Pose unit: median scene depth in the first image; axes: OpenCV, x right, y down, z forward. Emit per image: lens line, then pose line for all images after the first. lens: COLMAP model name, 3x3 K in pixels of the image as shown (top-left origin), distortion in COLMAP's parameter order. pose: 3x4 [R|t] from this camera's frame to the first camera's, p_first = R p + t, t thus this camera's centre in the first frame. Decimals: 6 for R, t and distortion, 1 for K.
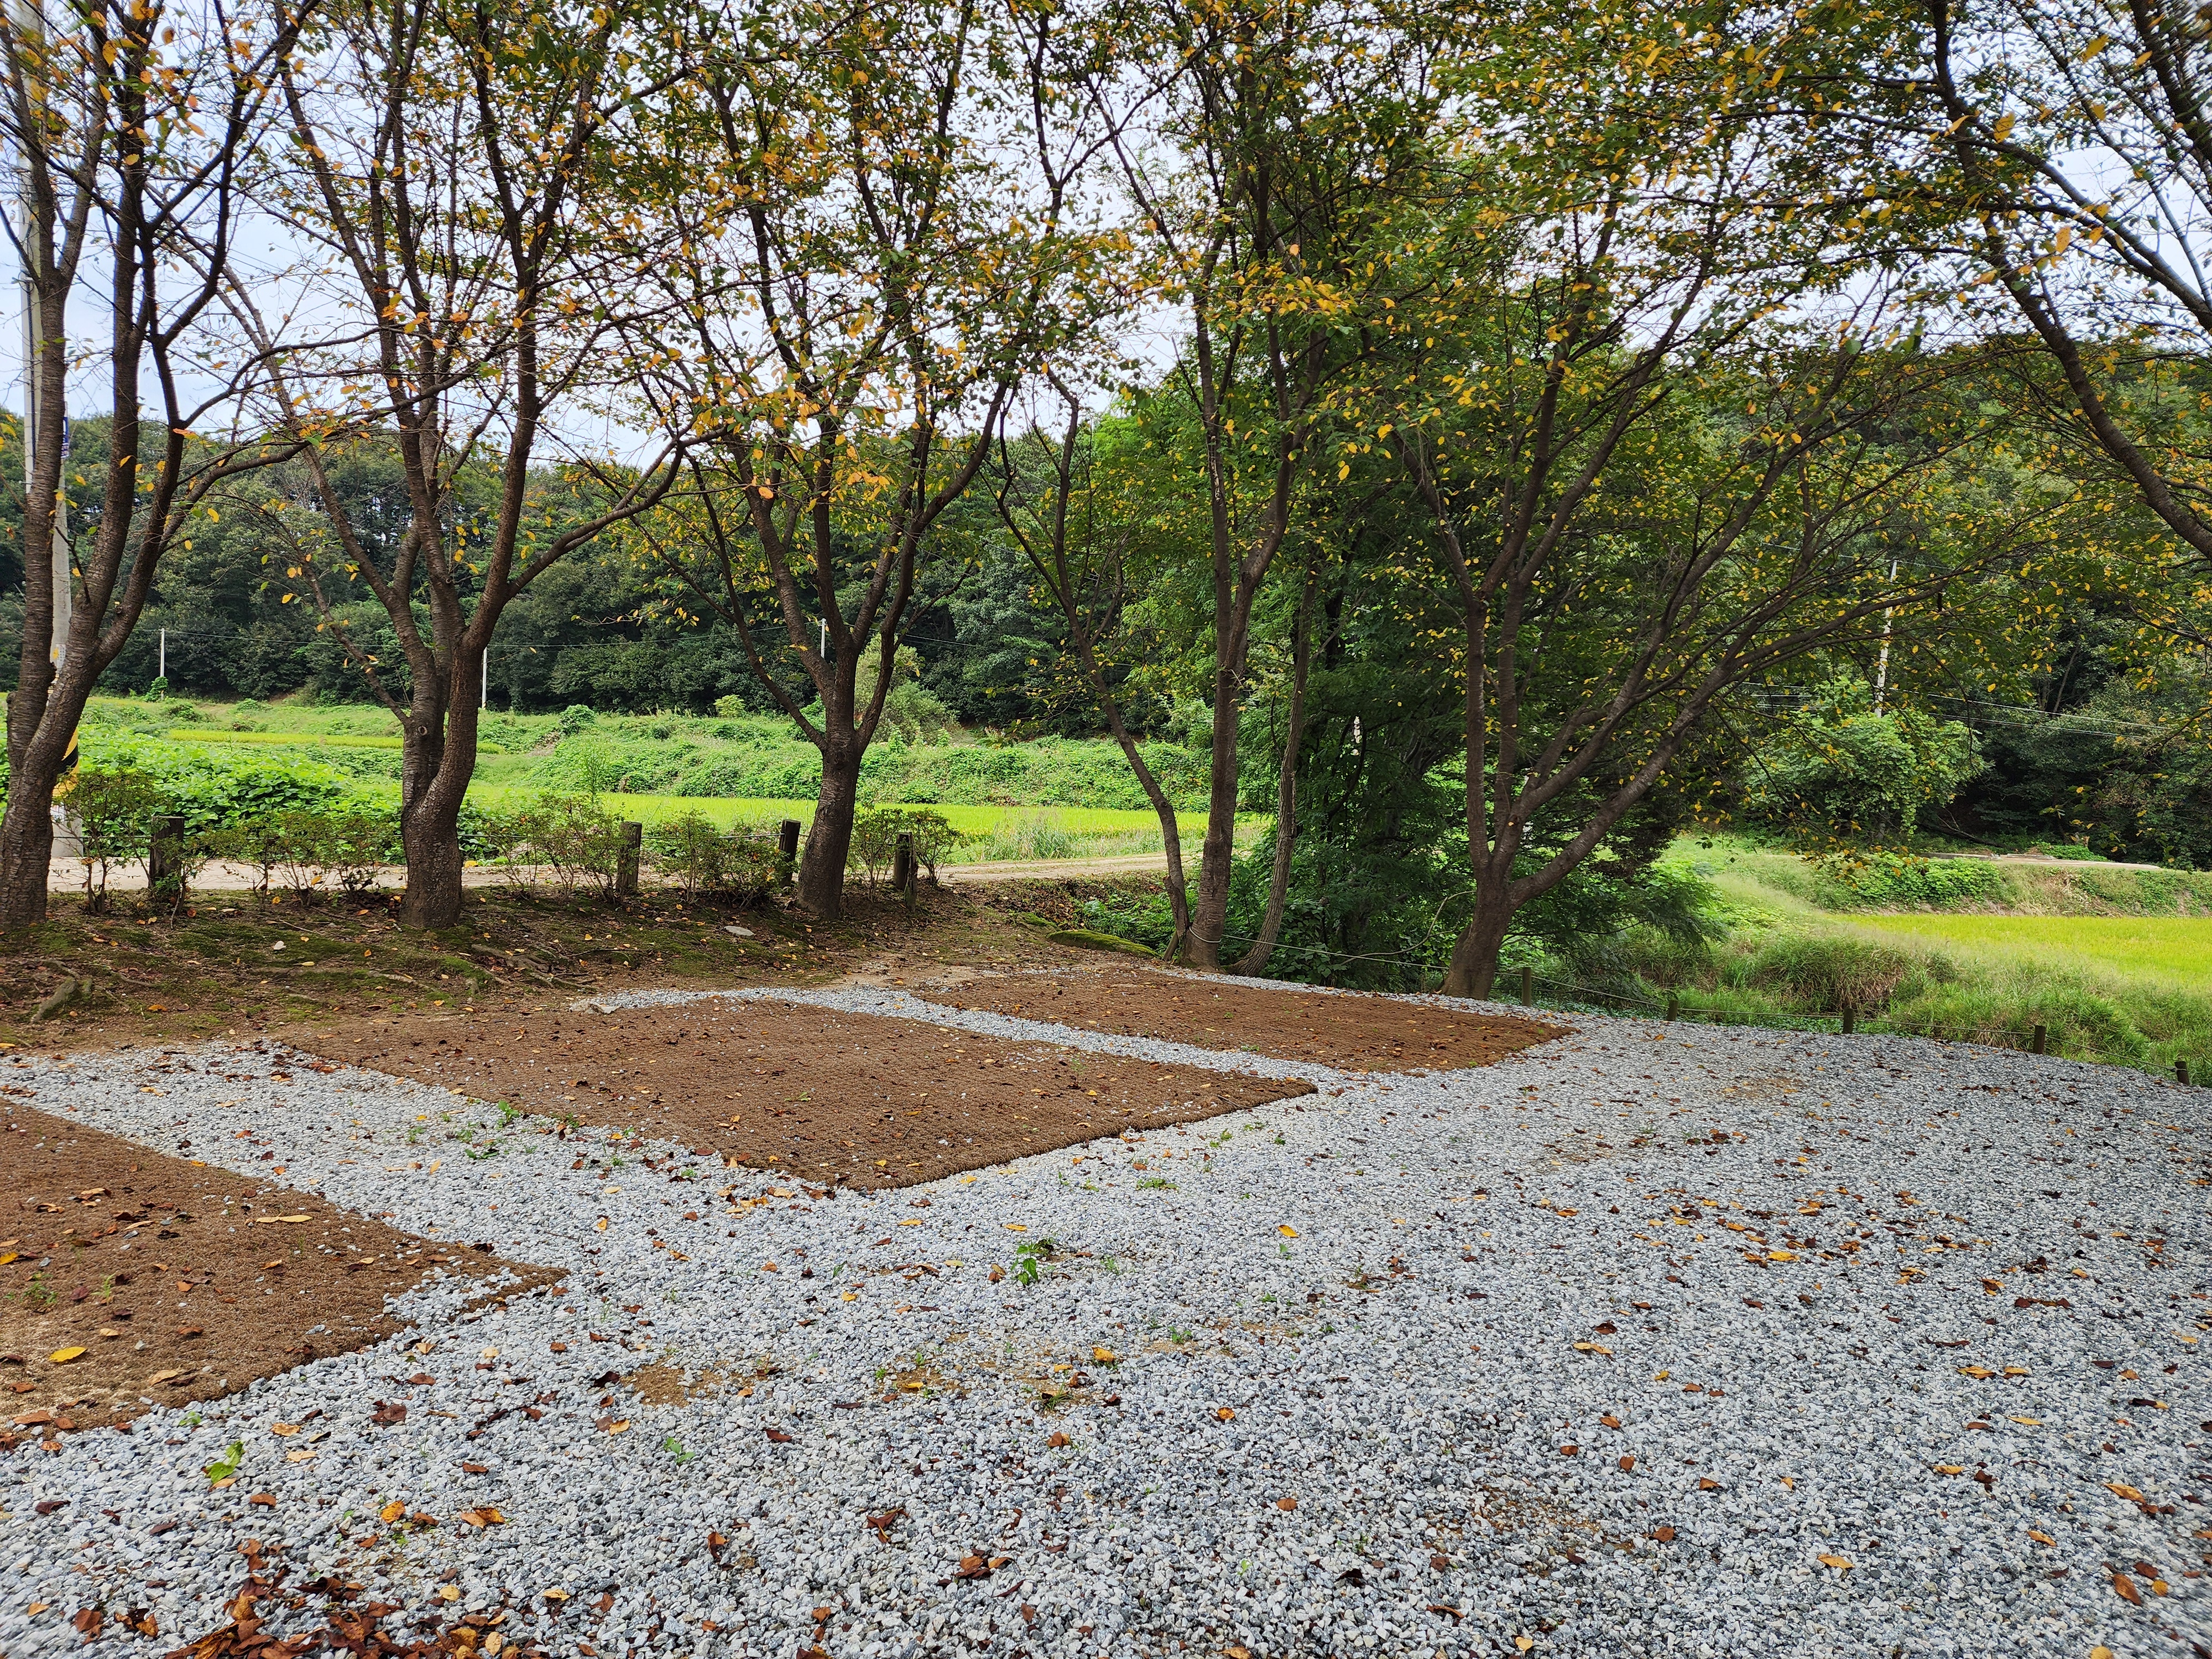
lens RADIAL K [[1510.5, 0, 1088.6], [0, 1510.5, 829.8], [0, 0, 1]] dist [0.084941, -0.074196]
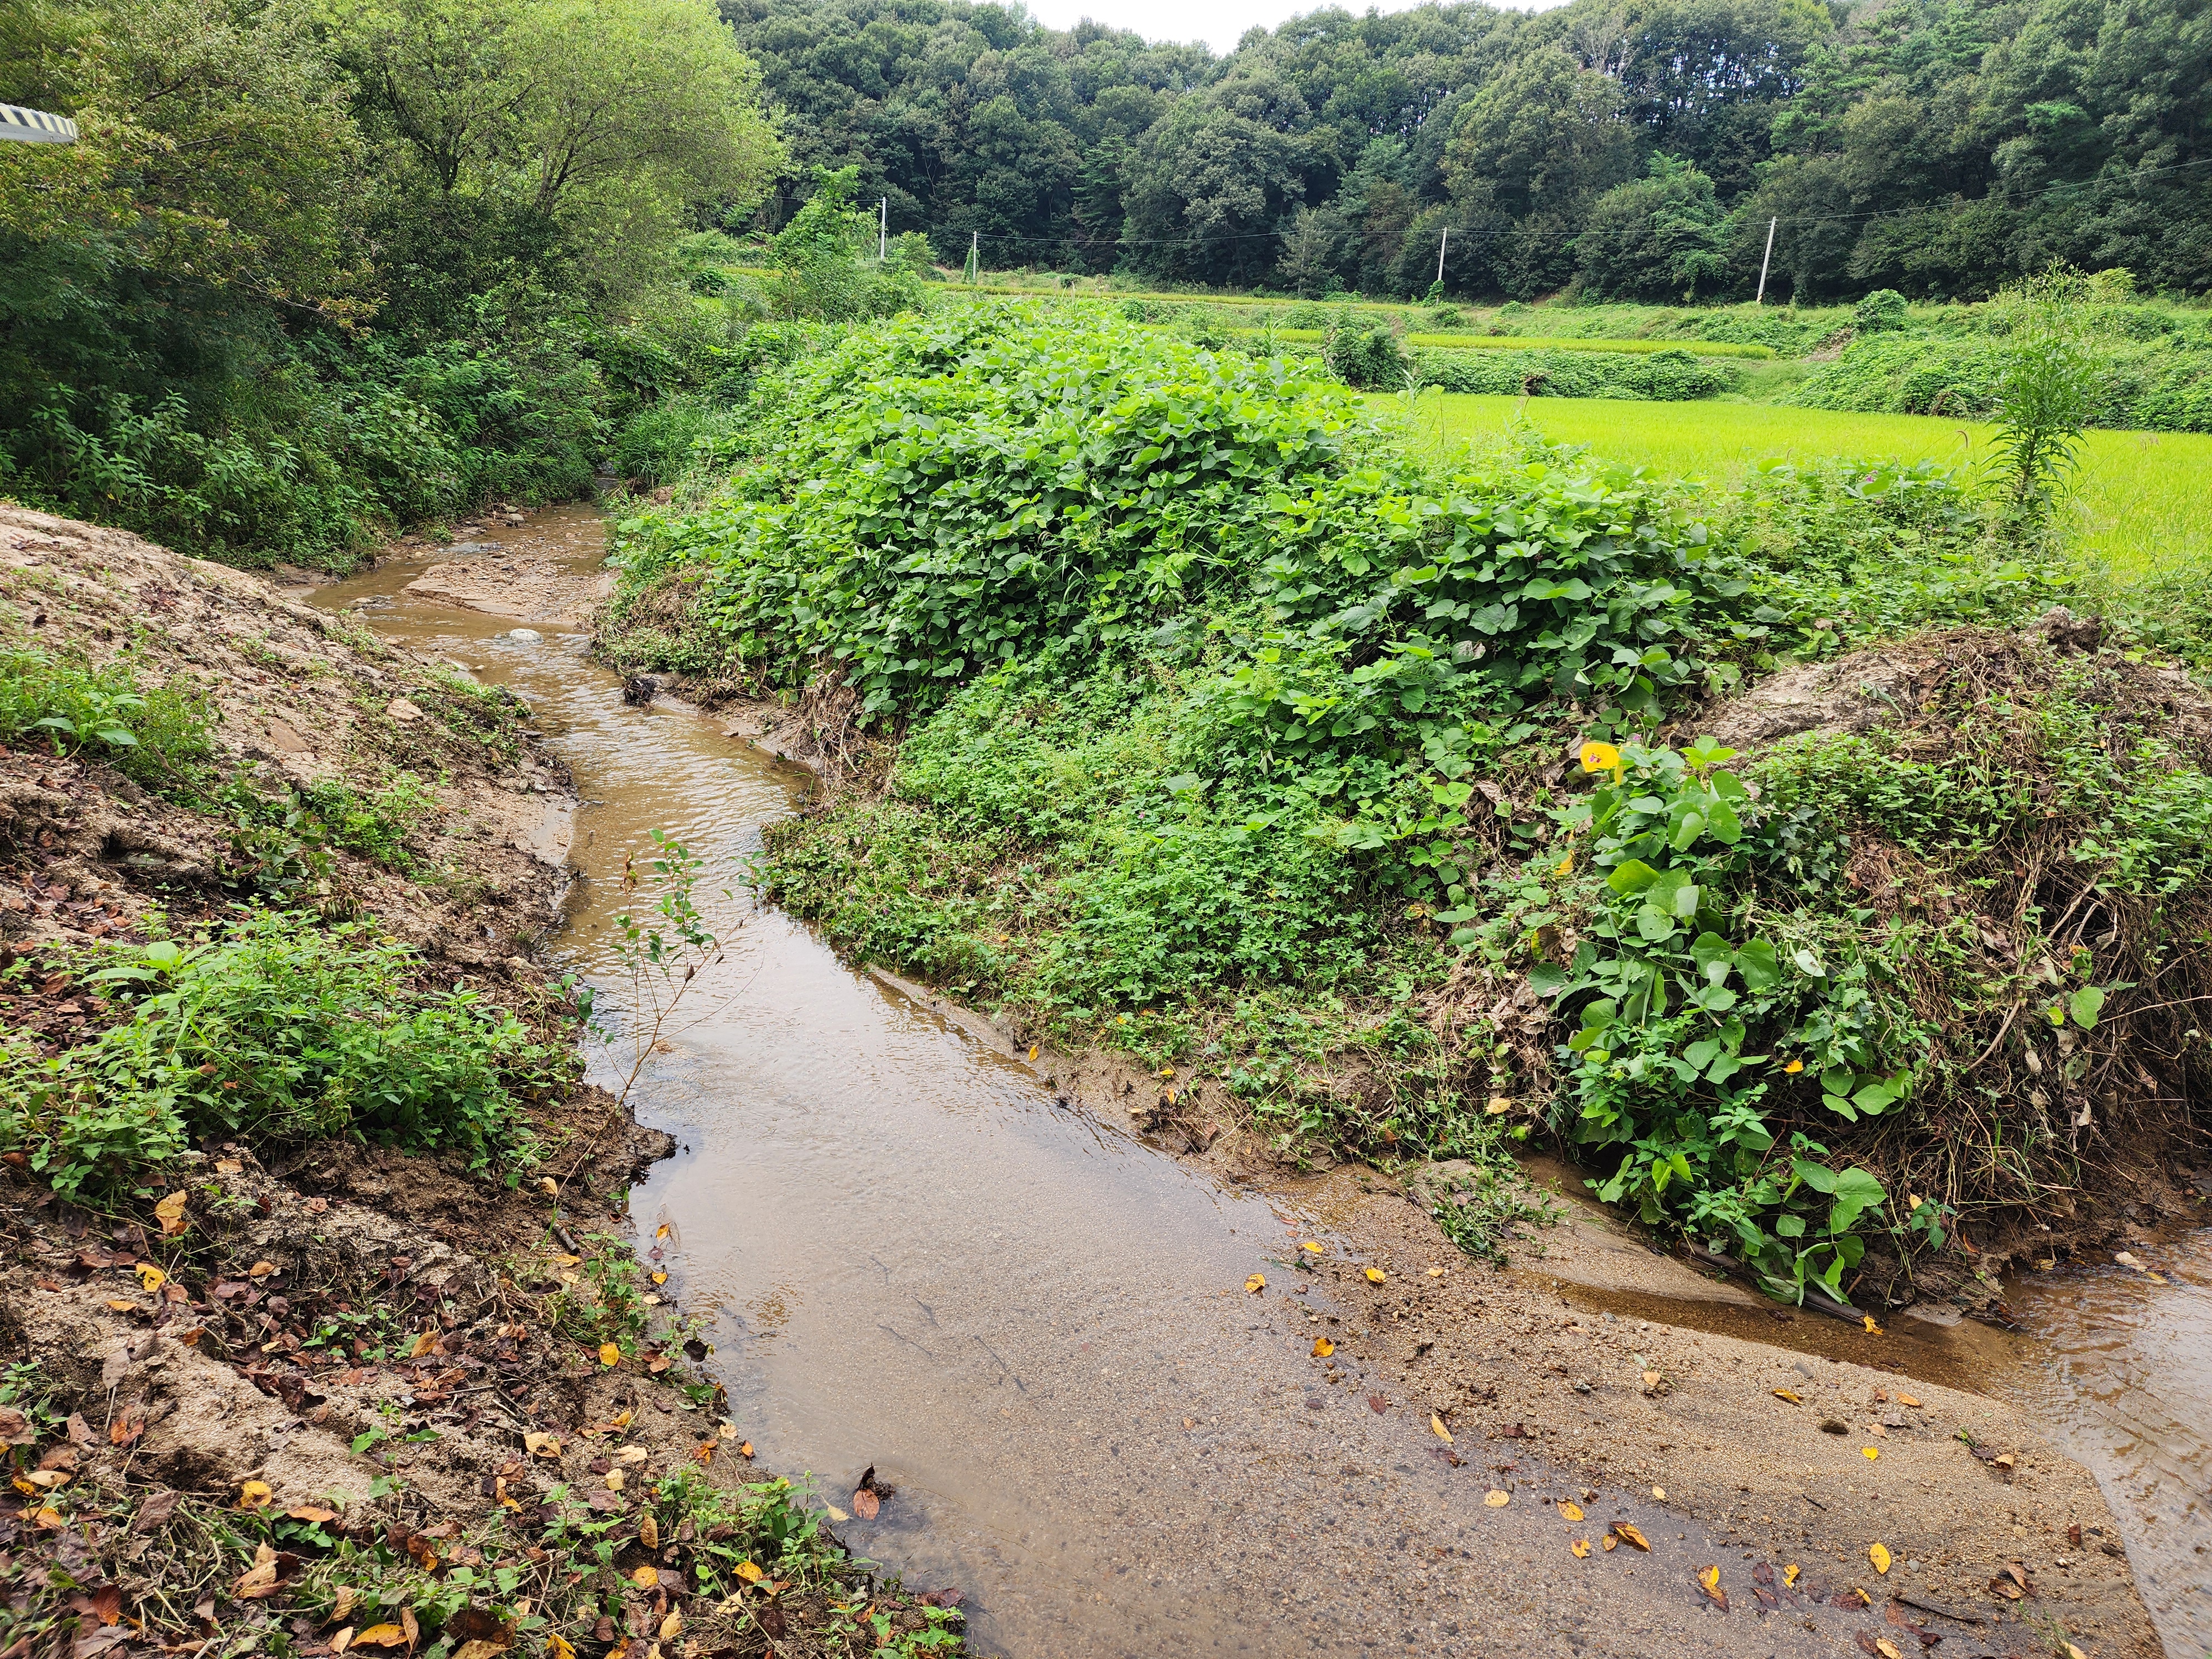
lens RADIAL K [[1510.5, 0, 1088.6], [0, 1510.5, 829.8], [0, 0, 1]] dist [0.084941, -0.074196]
pose [[0.719420, 0.205955, -0.663338, -0.047662], [-0.037502, 0.965151, 0.258991, -0.005801], [0.693562, -0.161447, 0.702073, 0.123824]]
